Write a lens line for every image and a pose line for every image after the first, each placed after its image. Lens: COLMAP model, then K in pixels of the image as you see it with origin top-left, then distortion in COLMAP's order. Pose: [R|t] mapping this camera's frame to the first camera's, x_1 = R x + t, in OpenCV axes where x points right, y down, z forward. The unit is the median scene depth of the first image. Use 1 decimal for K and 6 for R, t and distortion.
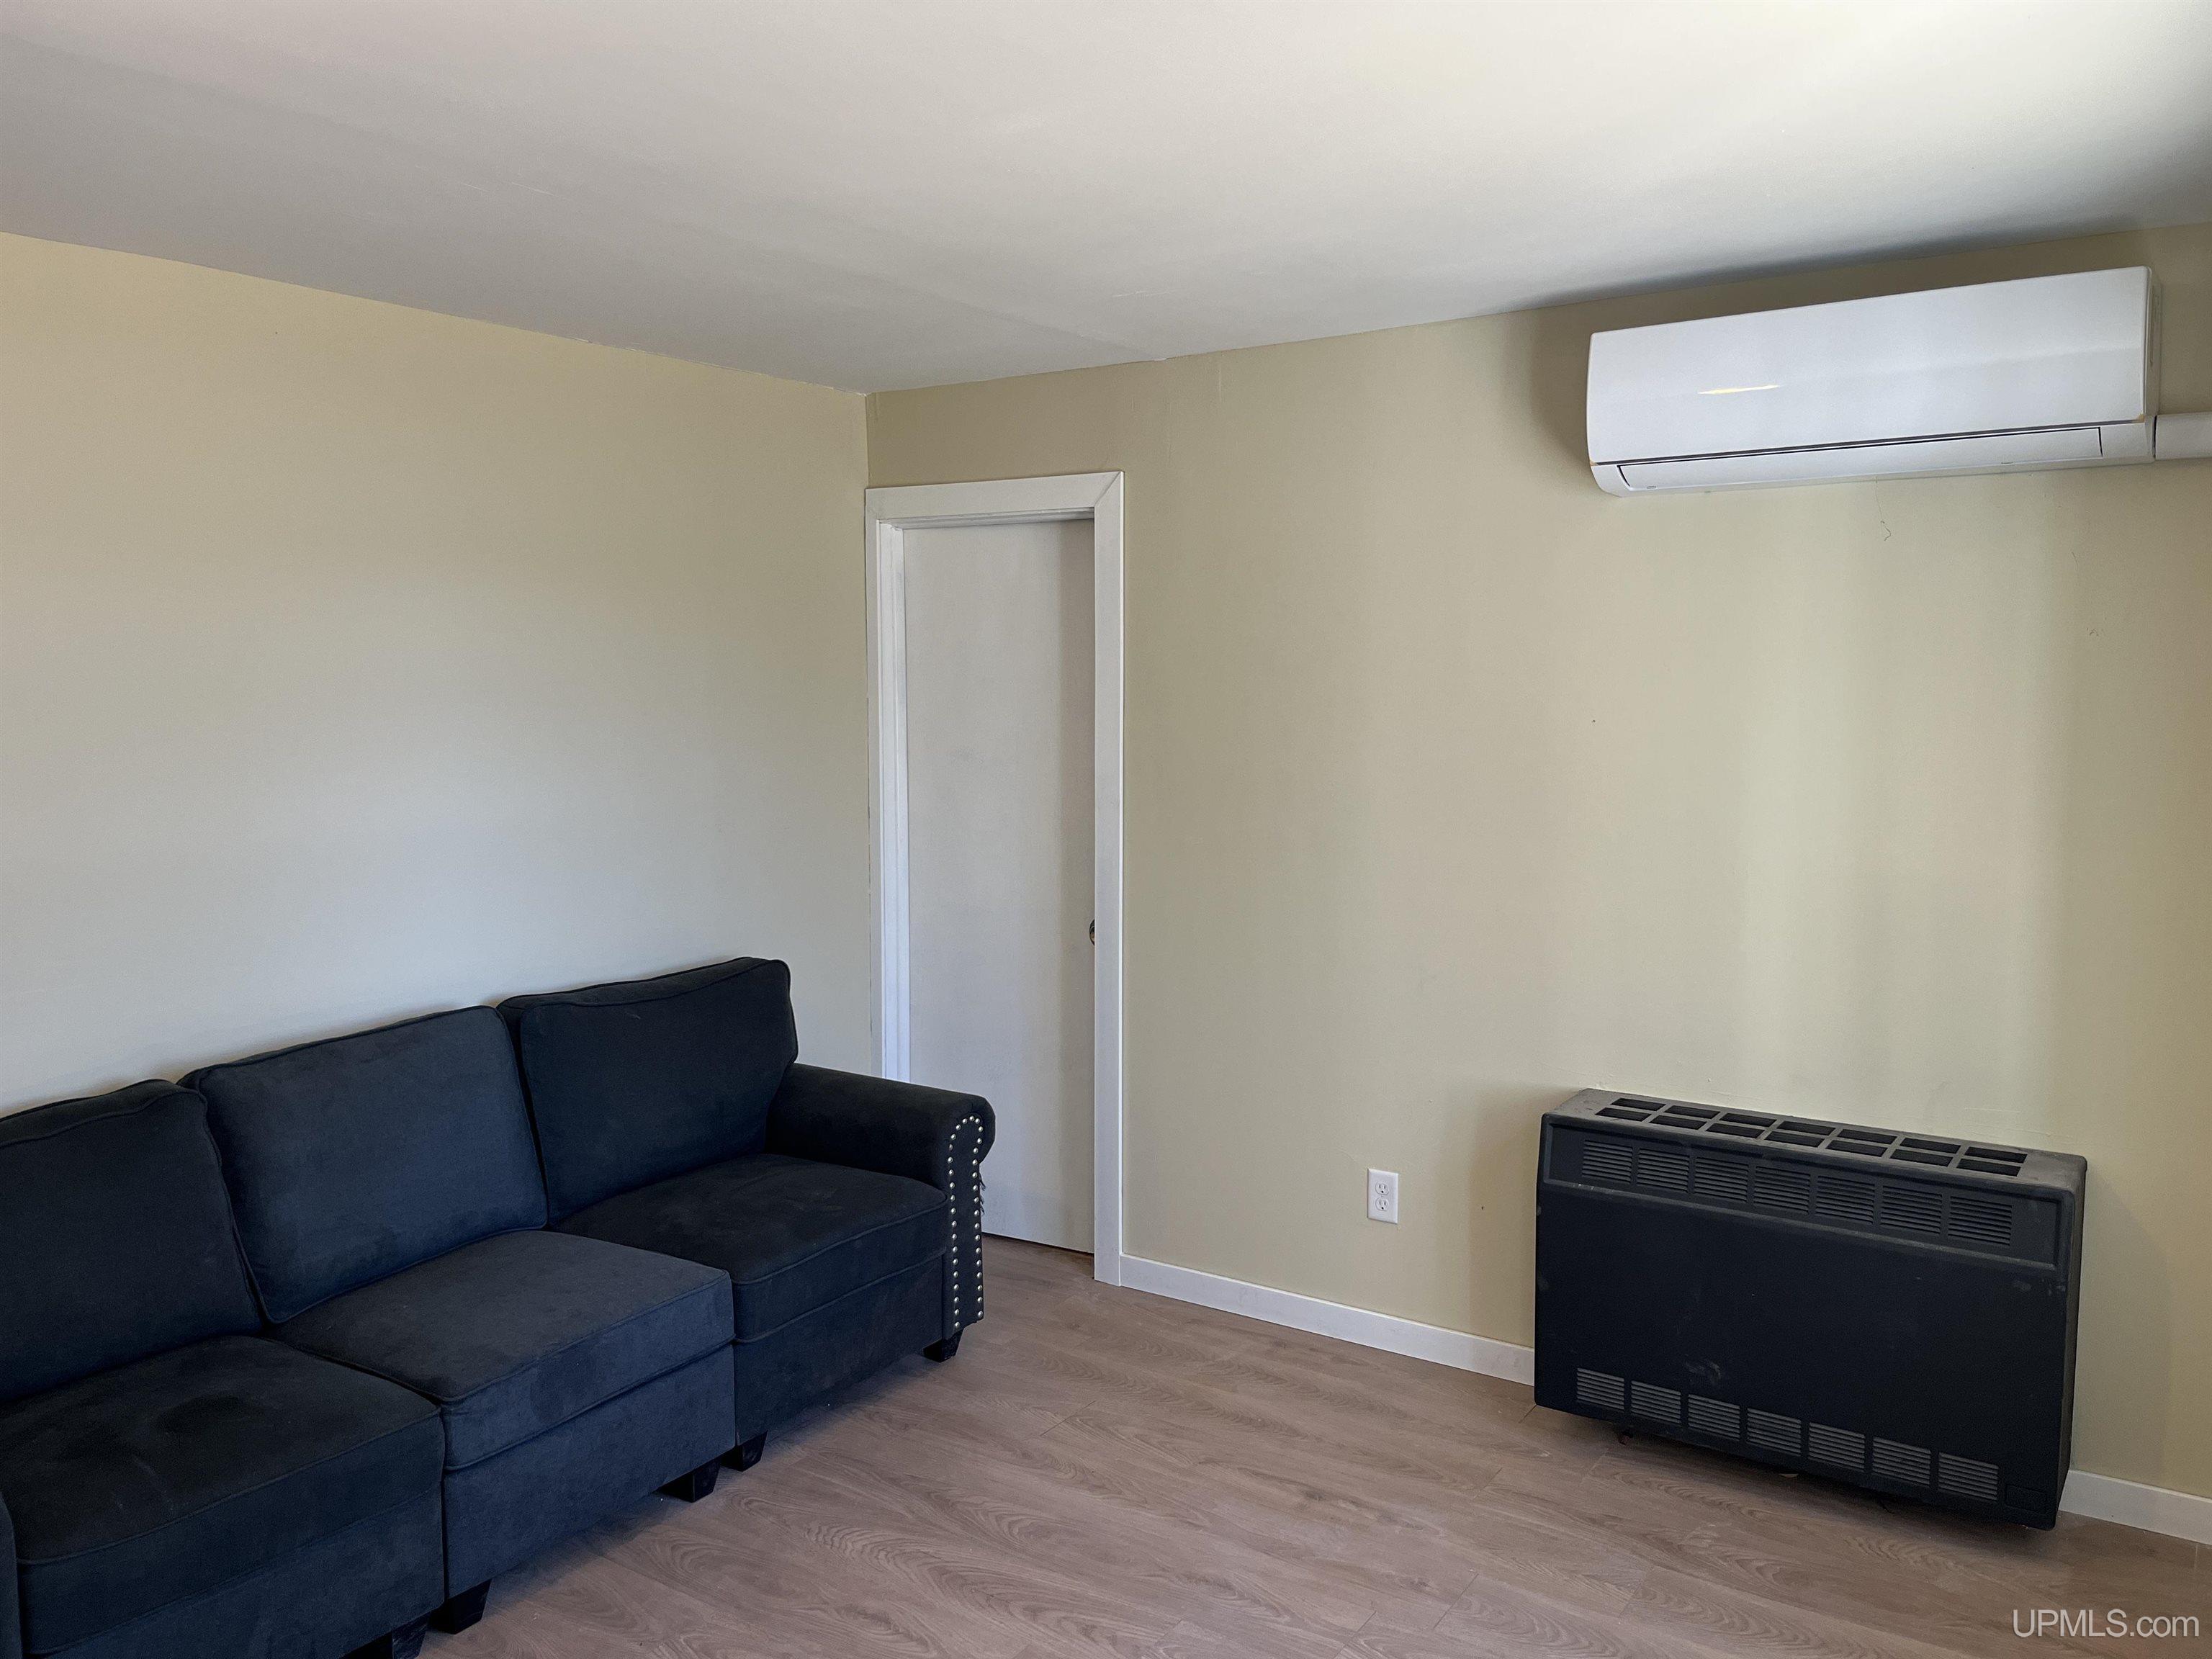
lens RADIAL K [[1681.3, 0, 1106.0], [0, 1681.3, 845.7], [0, 0, 1]] dist [0.065363, -0.084879]
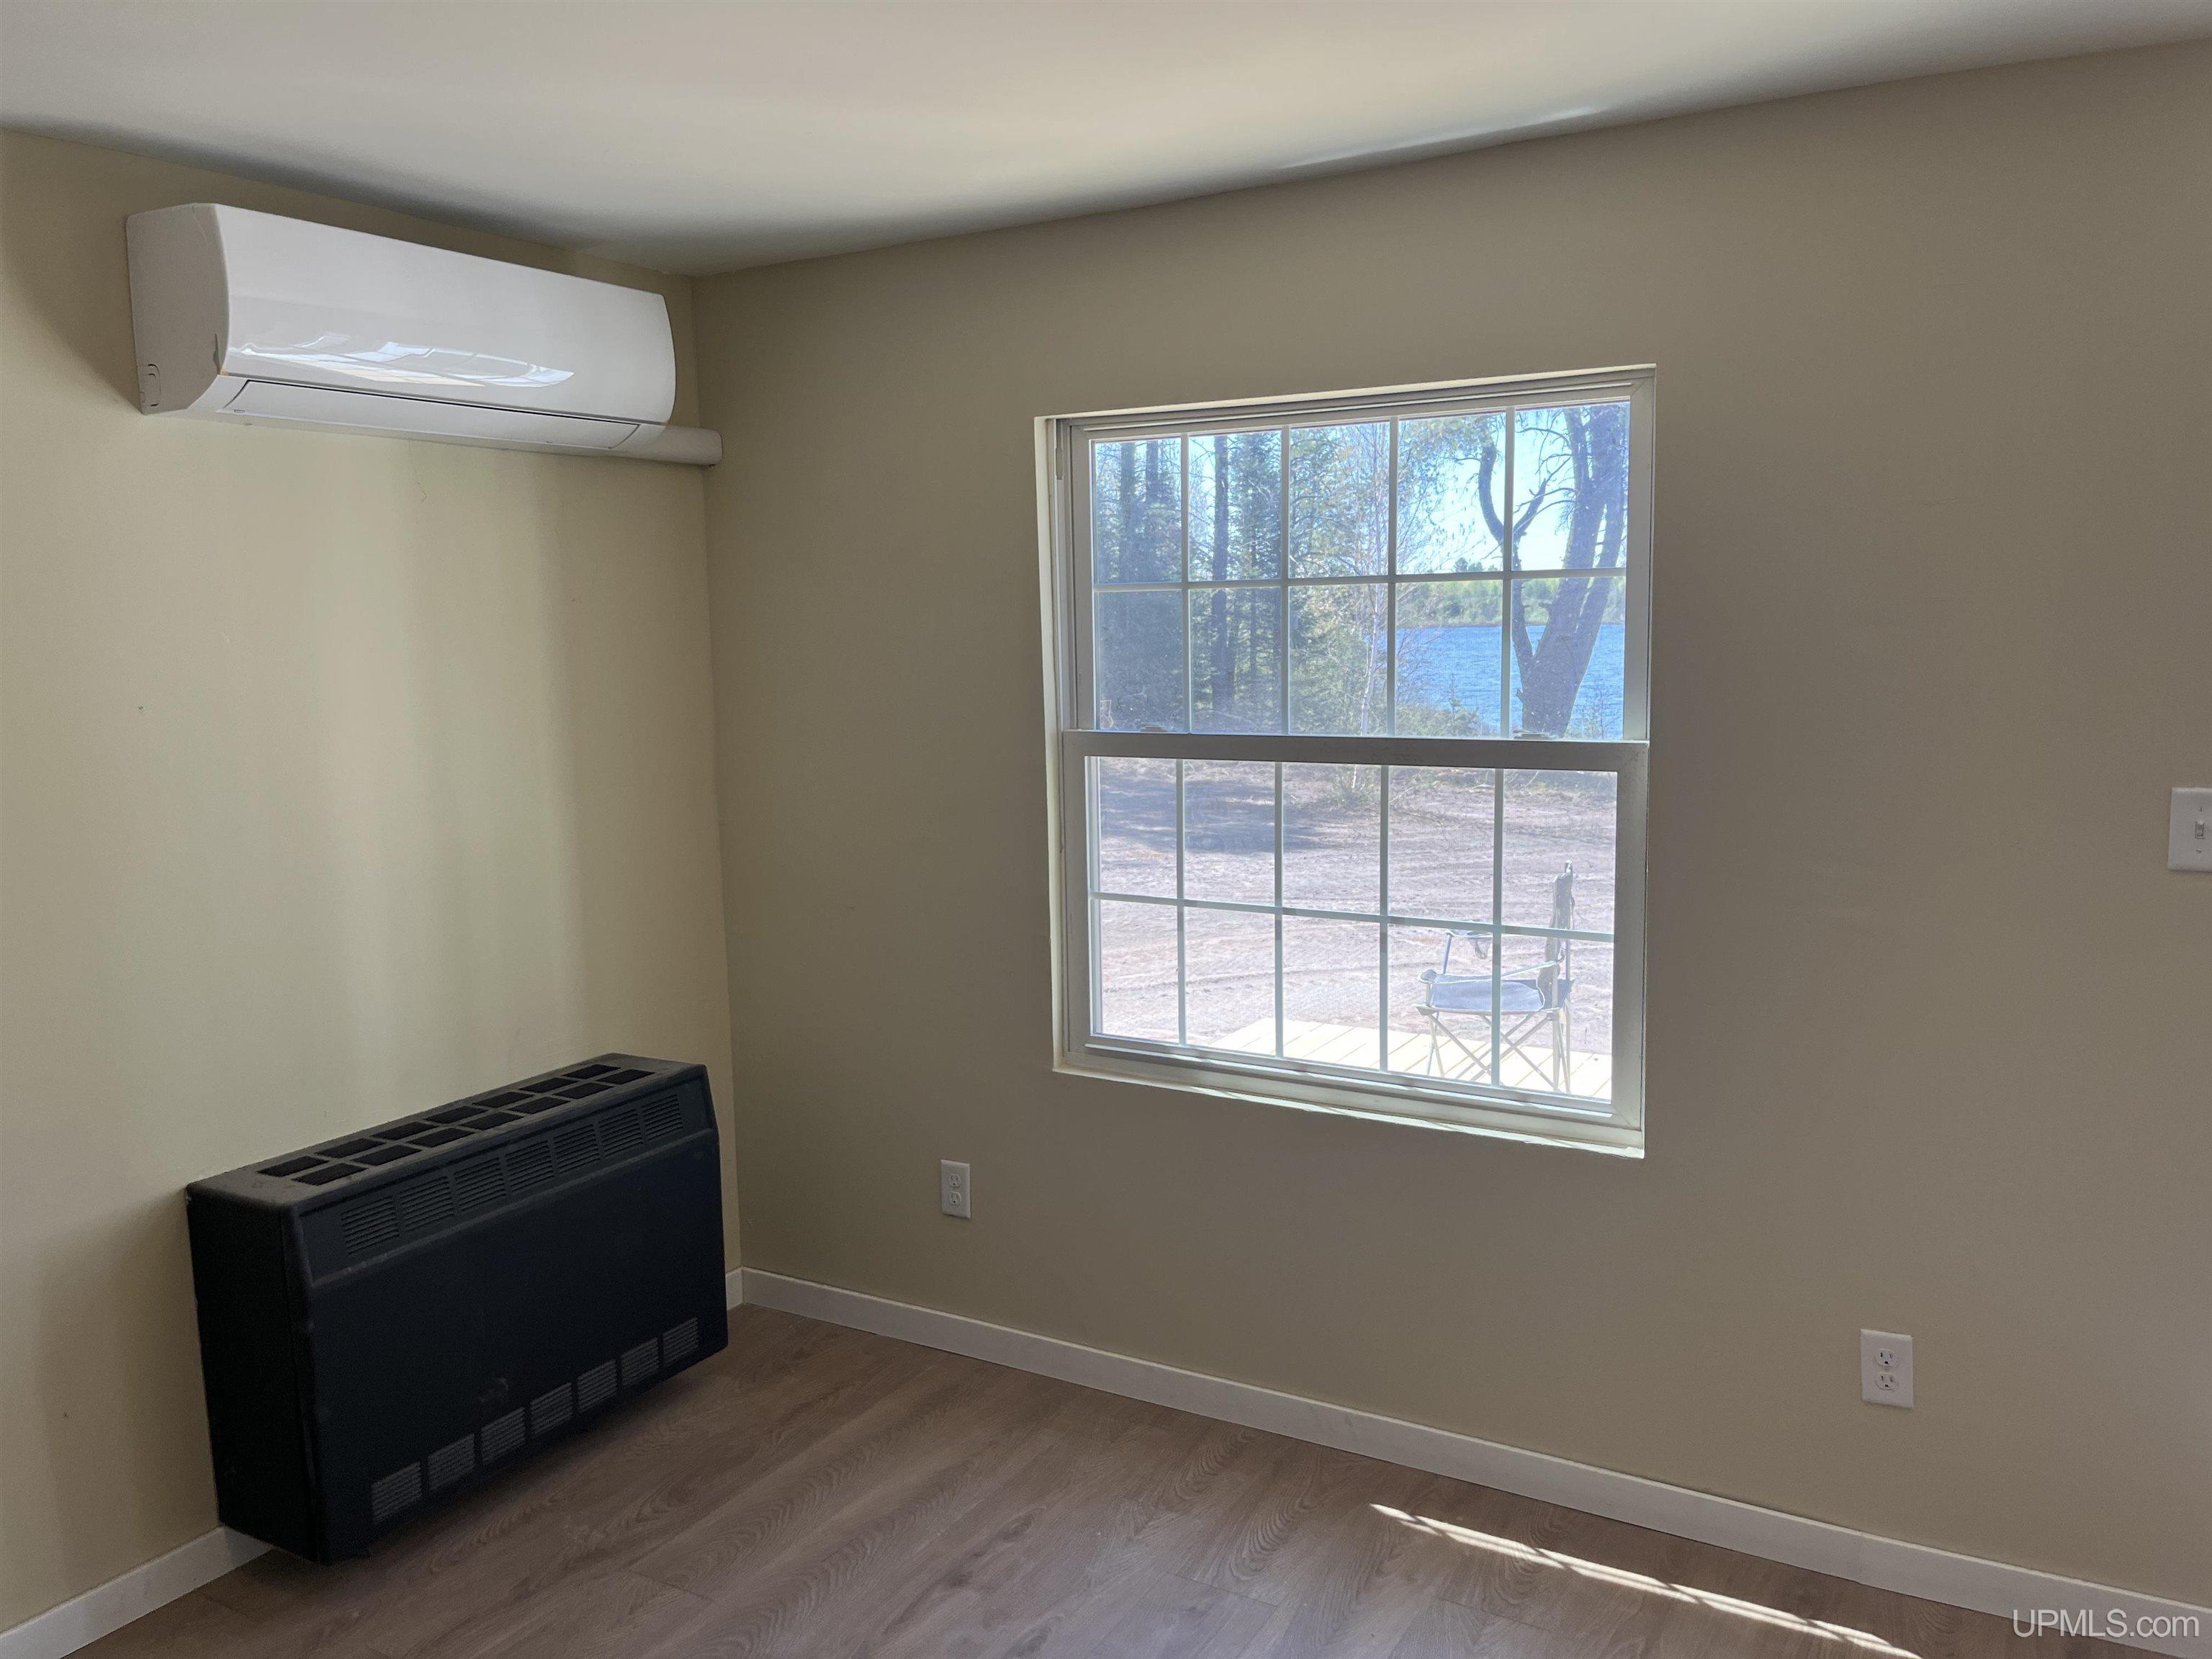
lens RADIAL K [[1681.3, 0, 1107.2], [0, 1681.3, 846.7], [0, 0, 1]] dist [0.065363, -0.084879]
pose [[-0.069599, -0.128558, 0.989257, -0.563694], [0.127372, 0.982400, 0.136628, -0.069317], [-0.989410, 0.135513, -0.051999, 0.692688]]
